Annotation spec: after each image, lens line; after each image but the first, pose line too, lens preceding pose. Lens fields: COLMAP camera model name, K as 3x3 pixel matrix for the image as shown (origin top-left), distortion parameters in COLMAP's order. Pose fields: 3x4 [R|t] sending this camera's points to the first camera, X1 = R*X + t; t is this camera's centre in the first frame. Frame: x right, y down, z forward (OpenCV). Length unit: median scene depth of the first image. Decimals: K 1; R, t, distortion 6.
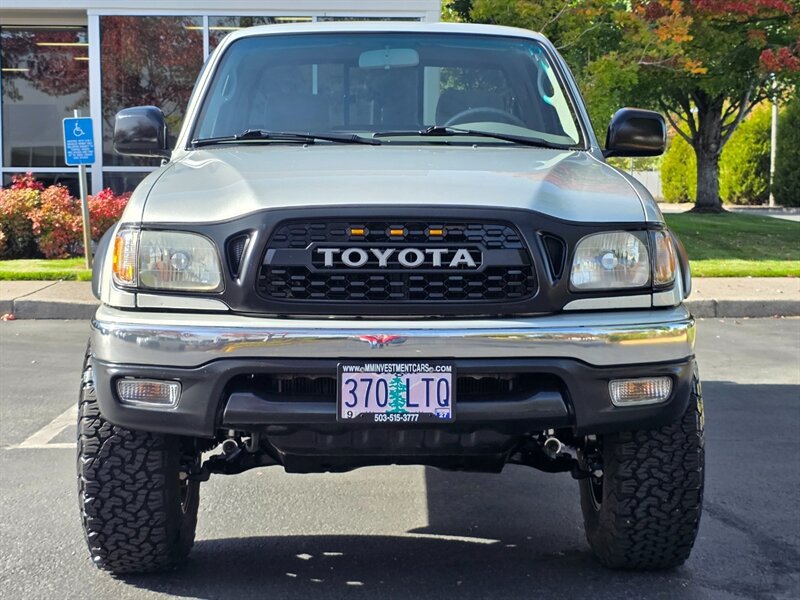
lens RADIAL K [[1471.0, 0, 412.4], [0, 1471.0, 299.6], [0, 0, 1]] dist [0.250084, -1.056790]
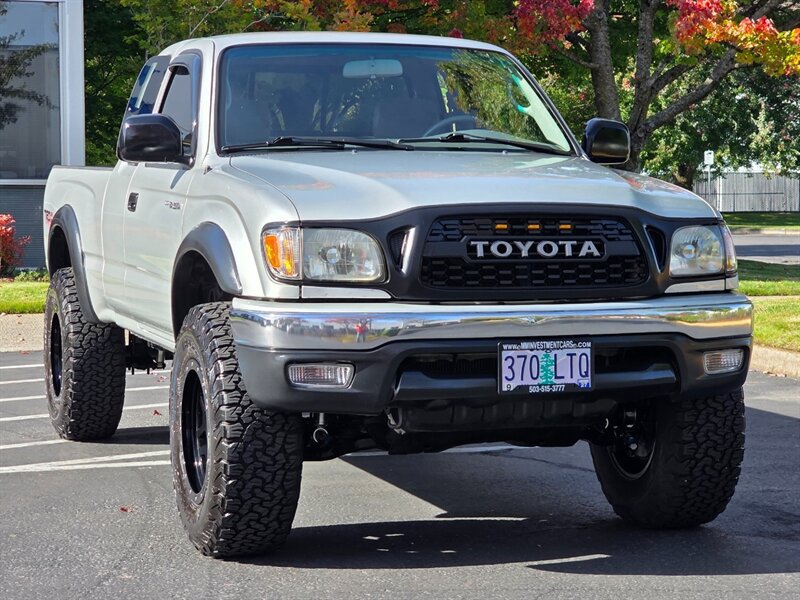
lens RADIAL K [[1889.7, 0, 398.8], [0, 1889.7, 301.2], [0, 0, 1]] dist [-0.978562, 18.665746]
pose [[0.959435, -0.020213, 0.281203, -0.516296], [0.027239, 0.999406, -0.021098, 0.039127], [-0.280610, 0.027902, 0.959416, -0.356253]]
